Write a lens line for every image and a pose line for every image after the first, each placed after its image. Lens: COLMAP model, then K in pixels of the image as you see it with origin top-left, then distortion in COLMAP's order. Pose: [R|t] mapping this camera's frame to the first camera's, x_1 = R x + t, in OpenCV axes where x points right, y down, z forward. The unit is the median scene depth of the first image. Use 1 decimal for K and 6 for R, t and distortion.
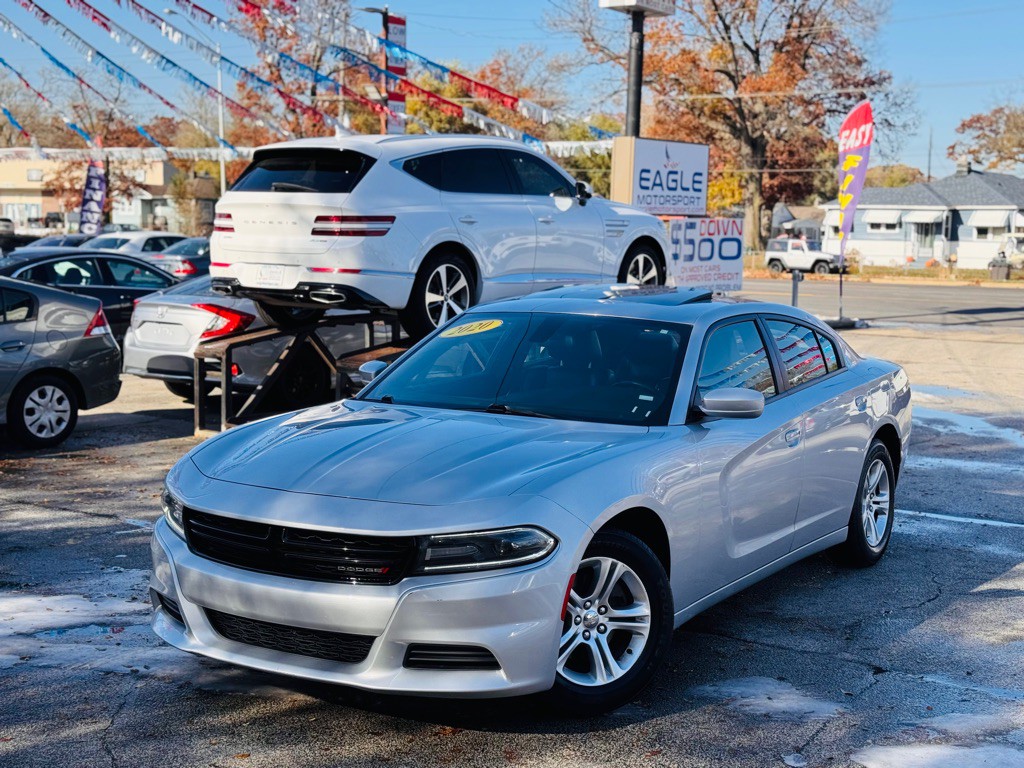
lens RADIAL K [[1498.0, 0, 514.2], [0, 1498.0, 391.9], [0, 0, 1]] dist [0.121845, 0.000000]
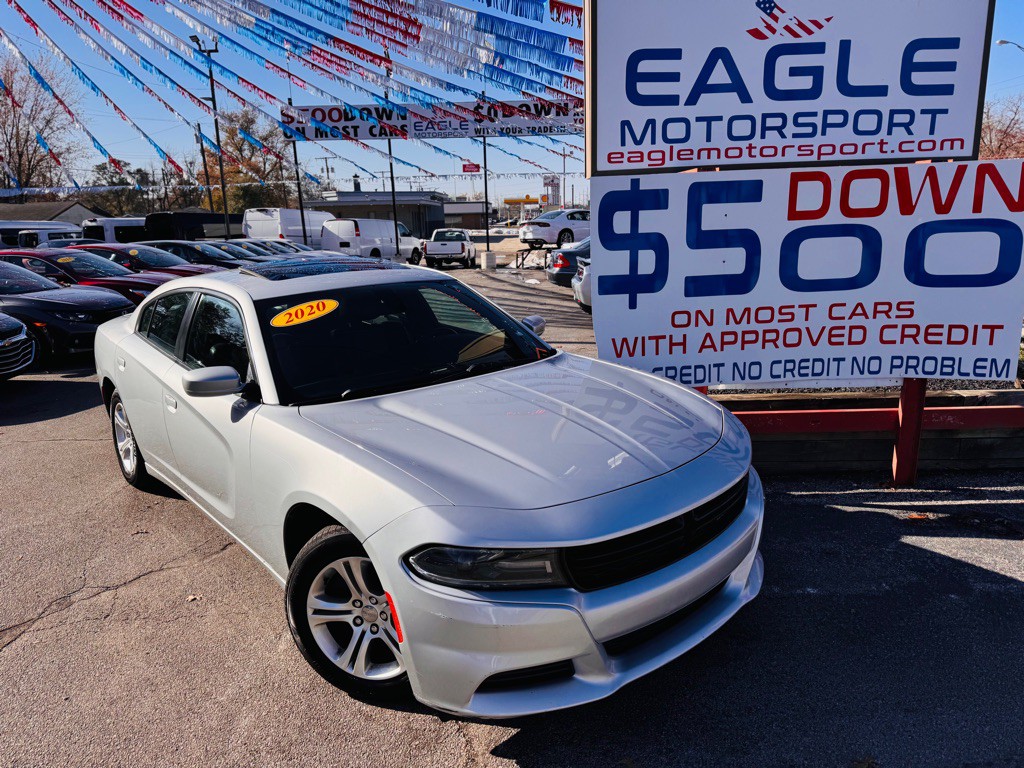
lens RADIAL K [[735.8, 0, 512.9], [0, 735.8, 386.2], [0, 0, 1]] dist [0.038446, -0.036063]
pose [[0.582443, 0.147881, -0.799307, 0.443872], [-0.053984, 0.988179, 0.143487, -0.168647], [0.811077, -0.040424, 0.583541, 1.642446]]
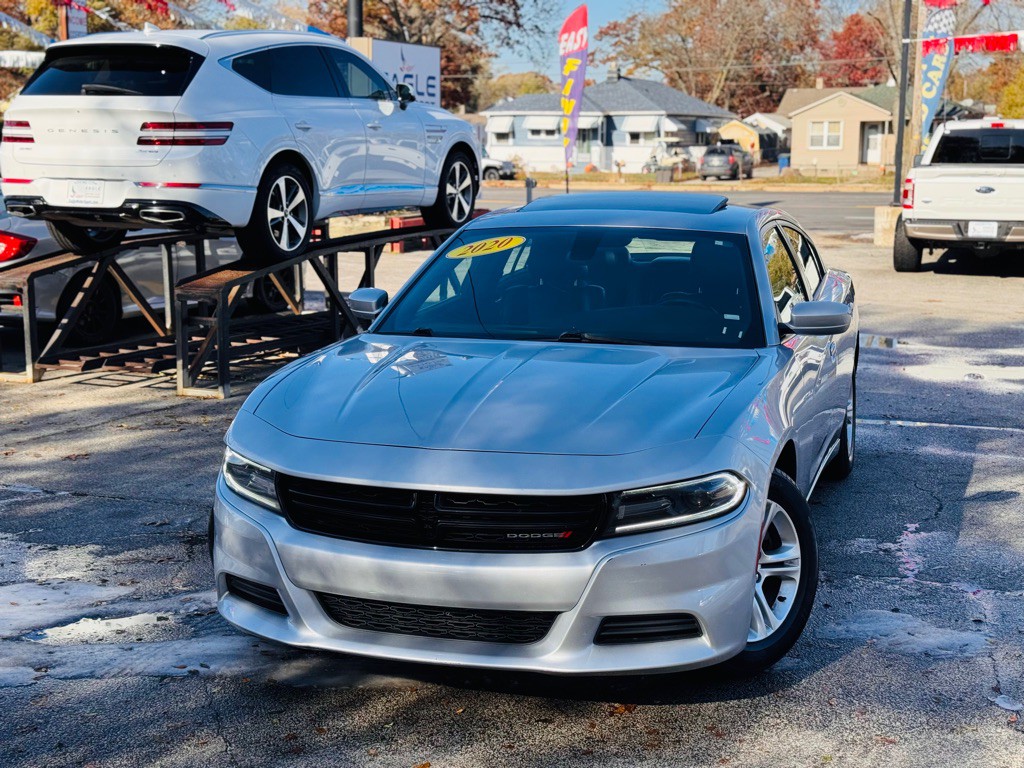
lens RADIAL K [[1498.0, 0, 530.1], [0, 1498.0, 394.5], [0, 0, 1]] dist [0.121845, 0.000000]
pose [[0.968535, -0.058076, 0.242008, -0.126681], [0.043180, 0.996858, 0.066411, -0.007459], [-0.245105, -0.053872, 0.967999, 0.075100]]
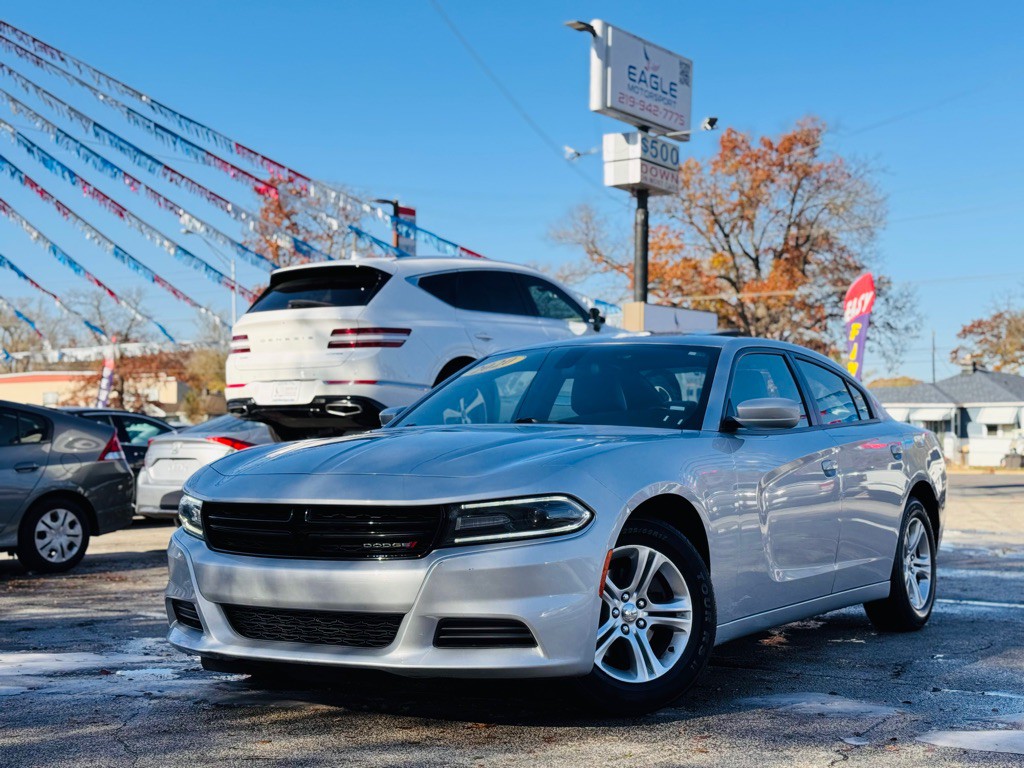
lens RADIAL K [[1498.0, 0, 501.0], [0, 1498.0, 393.5], [0, 0, 1]] dist [0.121845, 0.000000]
pose [[0.999730, -0.019039, -0.013284, -0.006474], [0.016918, 0.989330, -0.144706, 0.066815], [0.015898, 0.144442, 0.989386, 0.018630]]
